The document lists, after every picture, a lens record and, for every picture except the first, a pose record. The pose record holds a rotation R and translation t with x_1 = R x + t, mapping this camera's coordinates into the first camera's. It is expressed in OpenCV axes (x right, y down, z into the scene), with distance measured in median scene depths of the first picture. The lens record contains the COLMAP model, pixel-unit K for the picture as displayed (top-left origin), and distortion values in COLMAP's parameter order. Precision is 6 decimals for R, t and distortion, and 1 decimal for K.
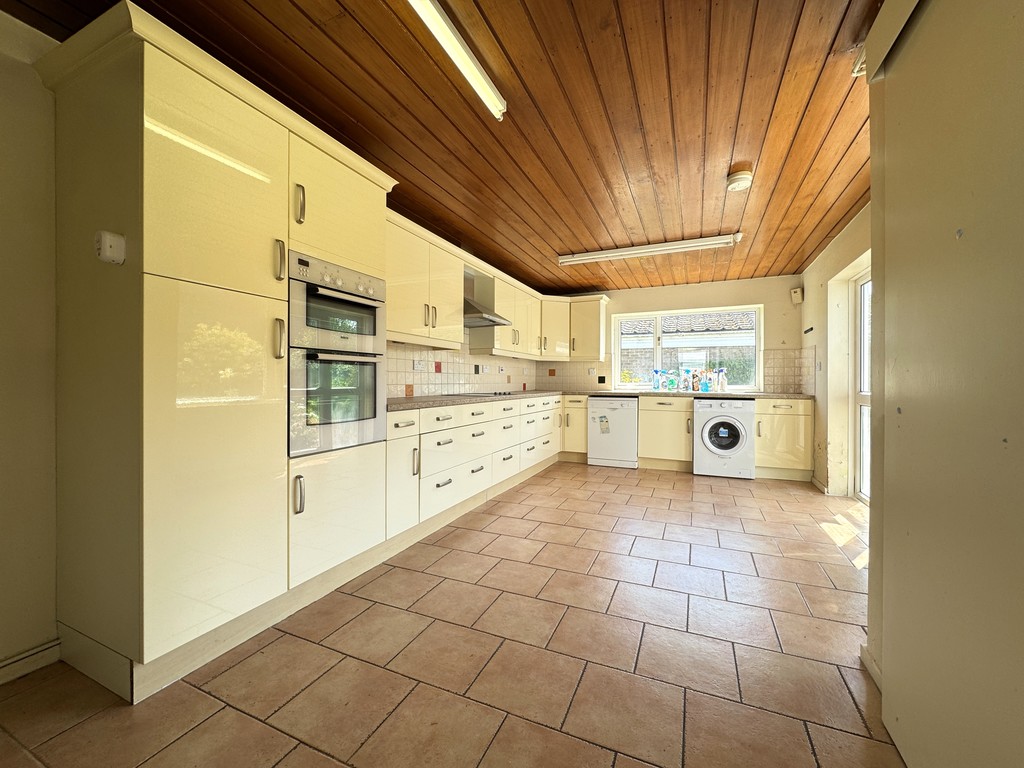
lens RADIAL K [[410.3, 0, 514.2], [0, 410.3, 382.6], [0, 0, 1]] dist [-0.007924, 0.000083]
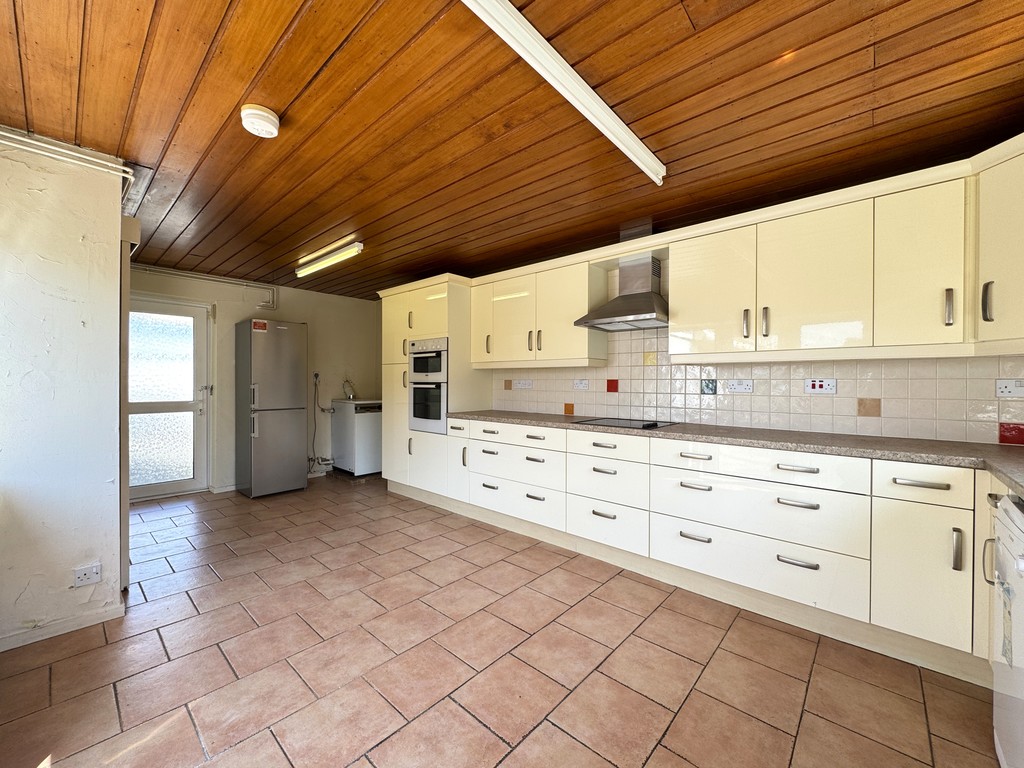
lens RADIAL K [[410.3, 0, 514.3], [0, 410.3, 383.9], [0, 0, 1]] dist [-0.007924, 0.000083]
pose [[-0.307730, -0.001995, -0.951472, 0.952416], [-0.010824, 0.999940, 0.001404, -0.054915], [0.951412, 0.010731, -0.307733, 1.446885]]
